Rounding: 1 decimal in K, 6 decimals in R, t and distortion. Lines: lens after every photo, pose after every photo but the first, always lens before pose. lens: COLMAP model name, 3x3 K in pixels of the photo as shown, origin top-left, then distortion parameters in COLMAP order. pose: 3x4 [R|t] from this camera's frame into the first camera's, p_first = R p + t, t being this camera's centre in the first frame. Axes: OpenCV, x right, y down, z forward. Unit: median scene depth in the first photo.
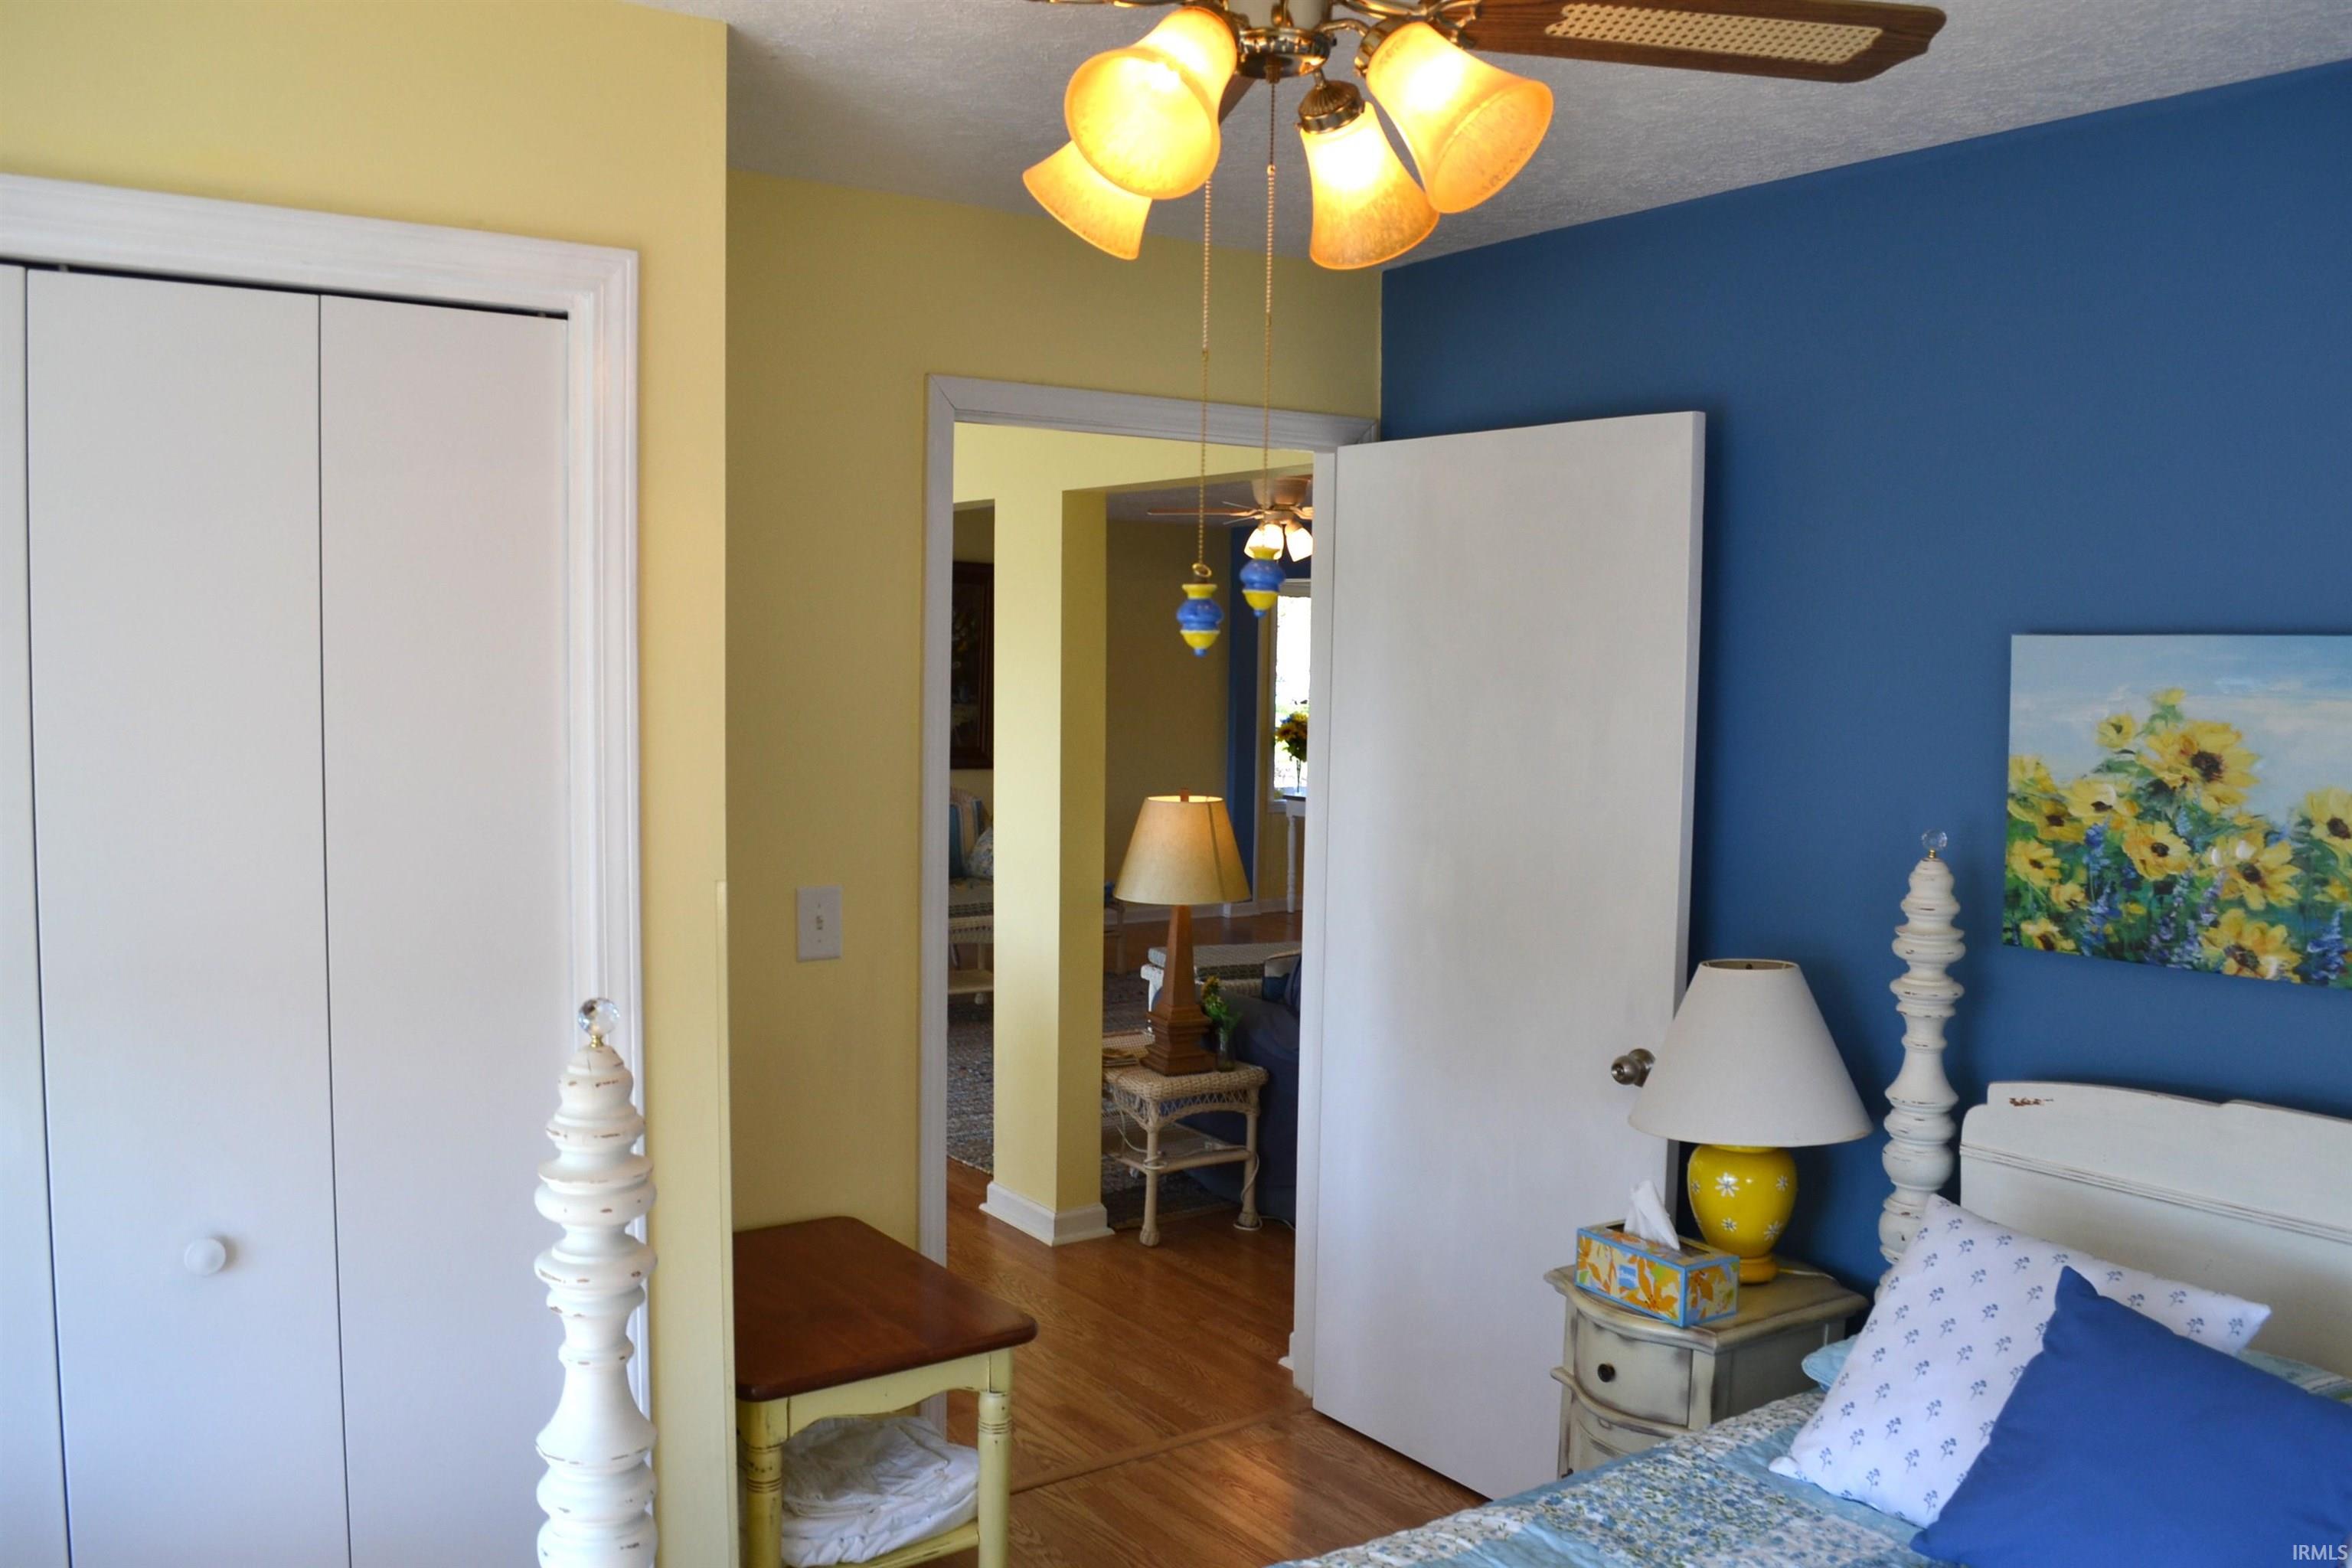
lens RADIAL K [[1918.8, 0, 1176.0], [0, 1918.8, 784.0], [0, 0, 1]] dist [-0.056348, 0.002641]
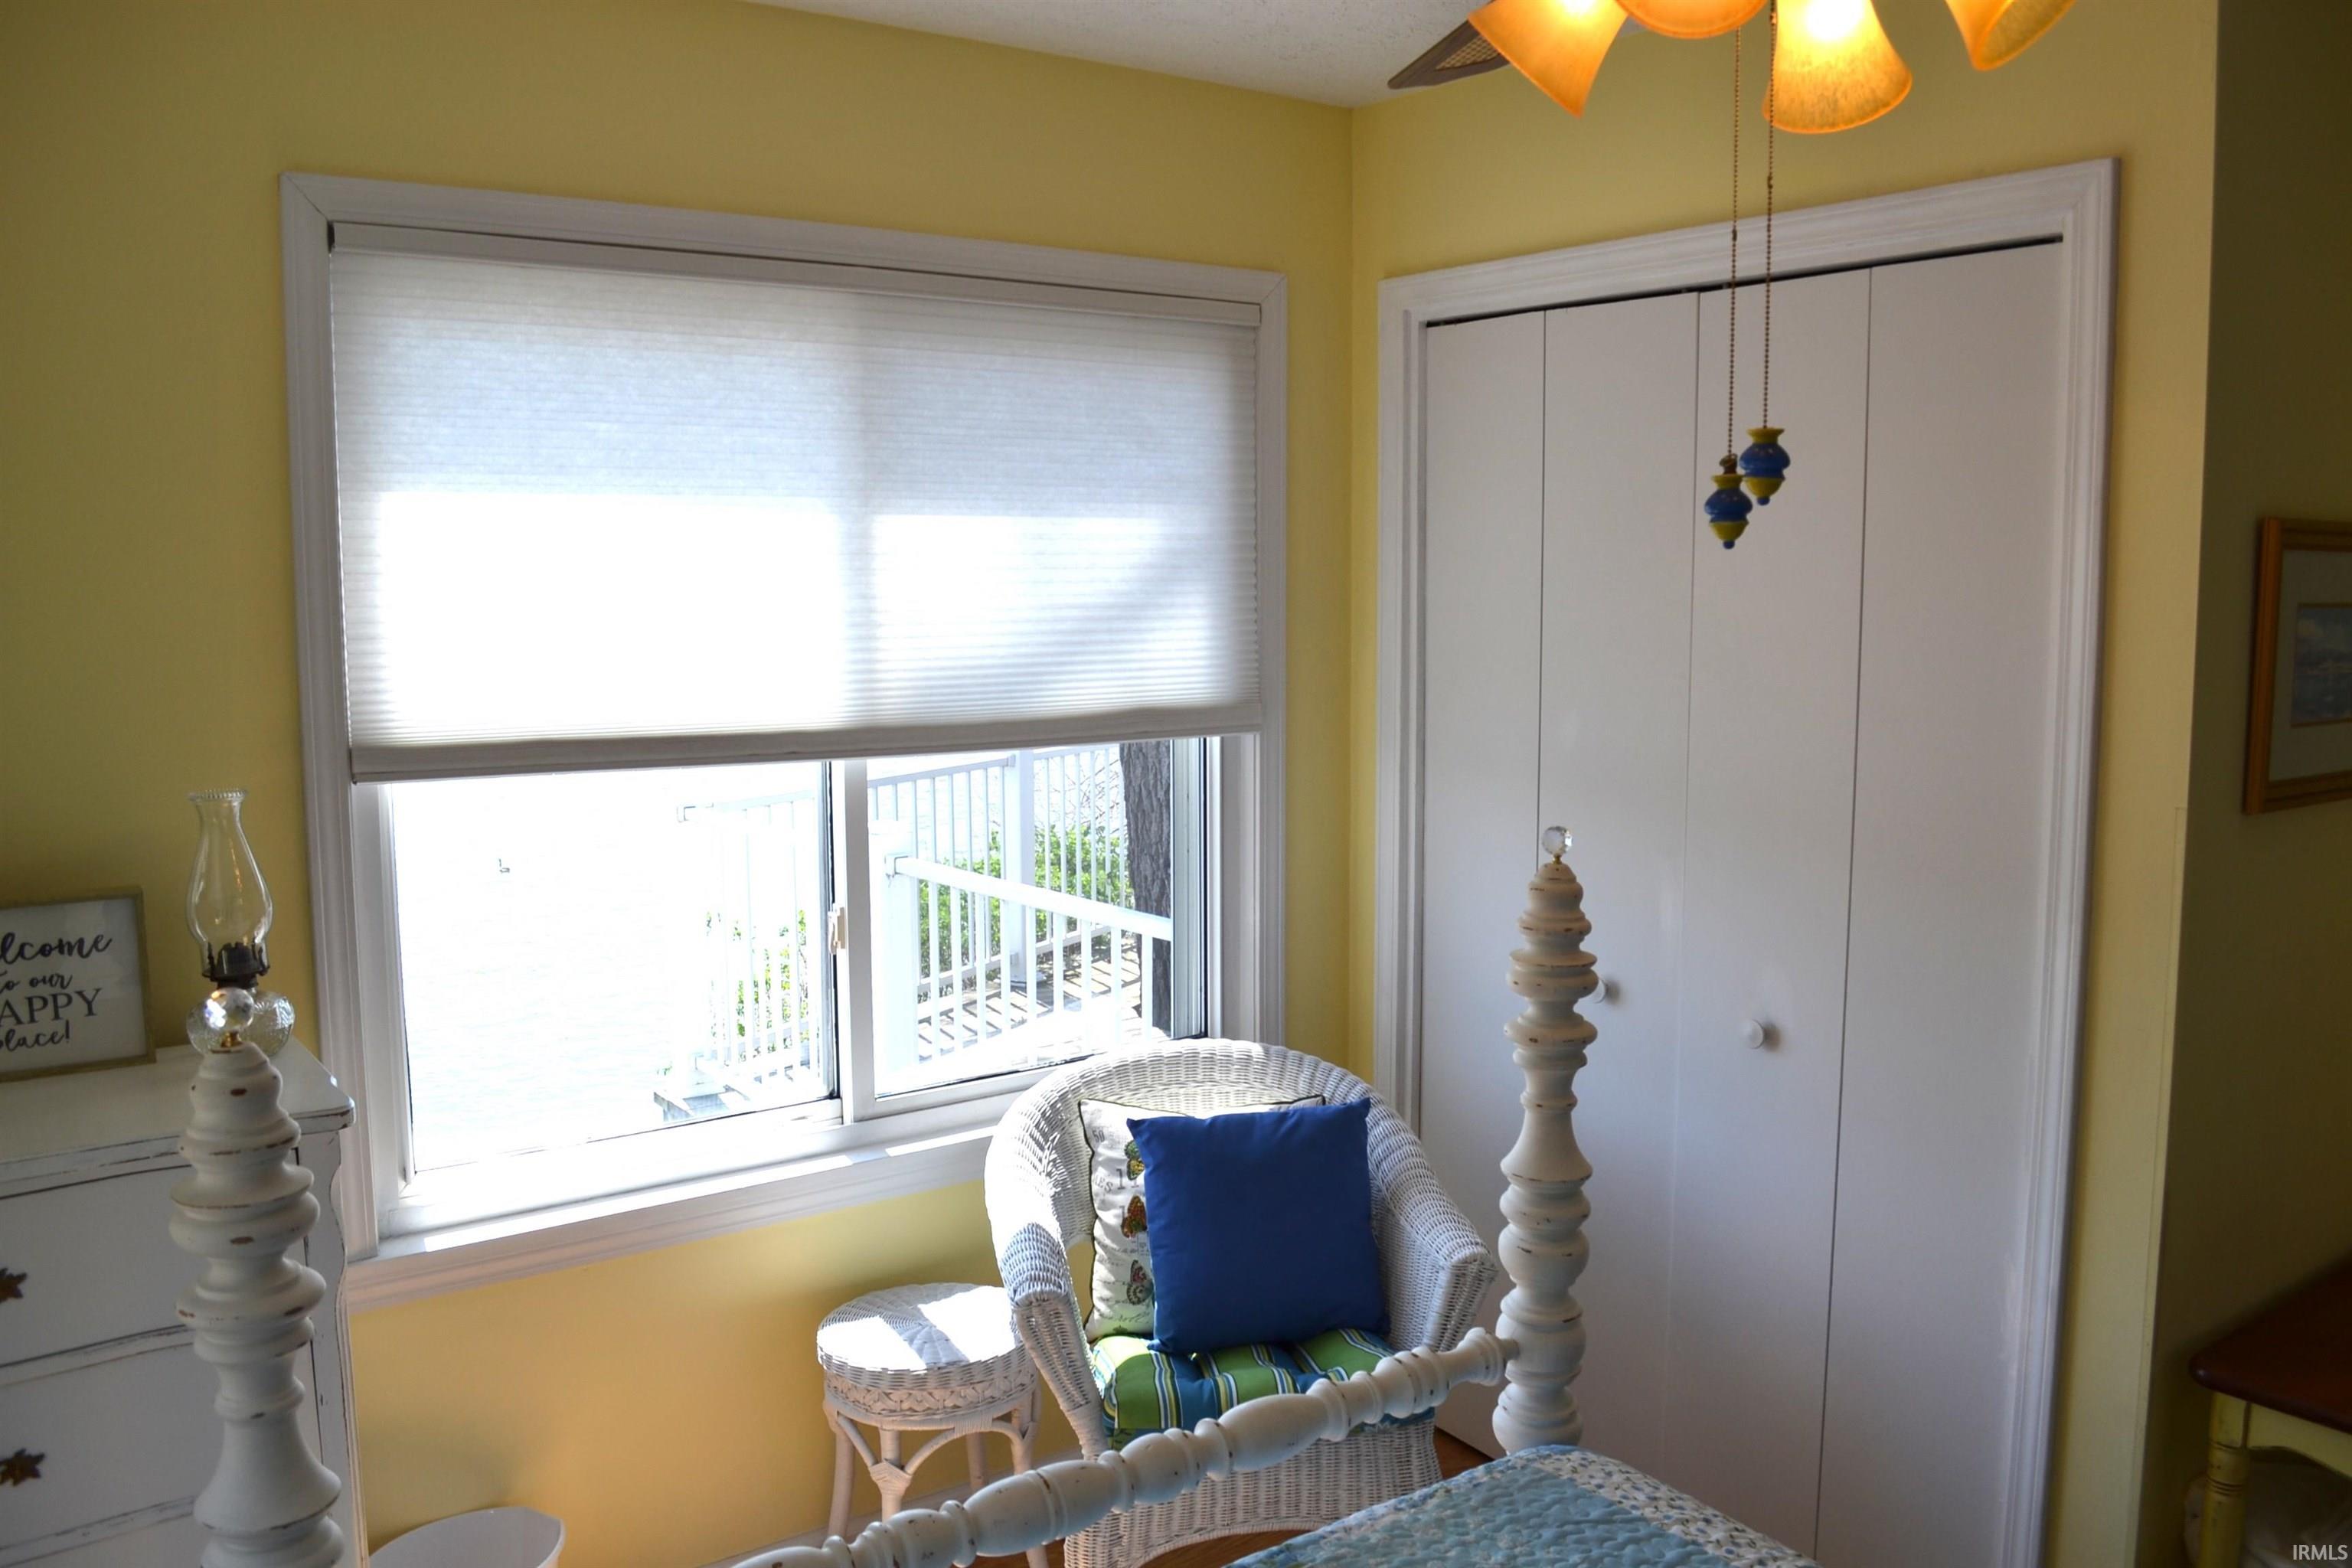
lens RADIAL K [[1918.8, 0, 1176.0], [0, 1918.8, 784.0], [0, 0, 1]] dist [-0.056348, 0.002641]
pose [[0.022074, 0.097083, -0.995031, 0.728706], [-0.072809, 0.992787, 0.095249, -0.015408], [0.997102, 0.070345, 0.028984, 0.521363]]
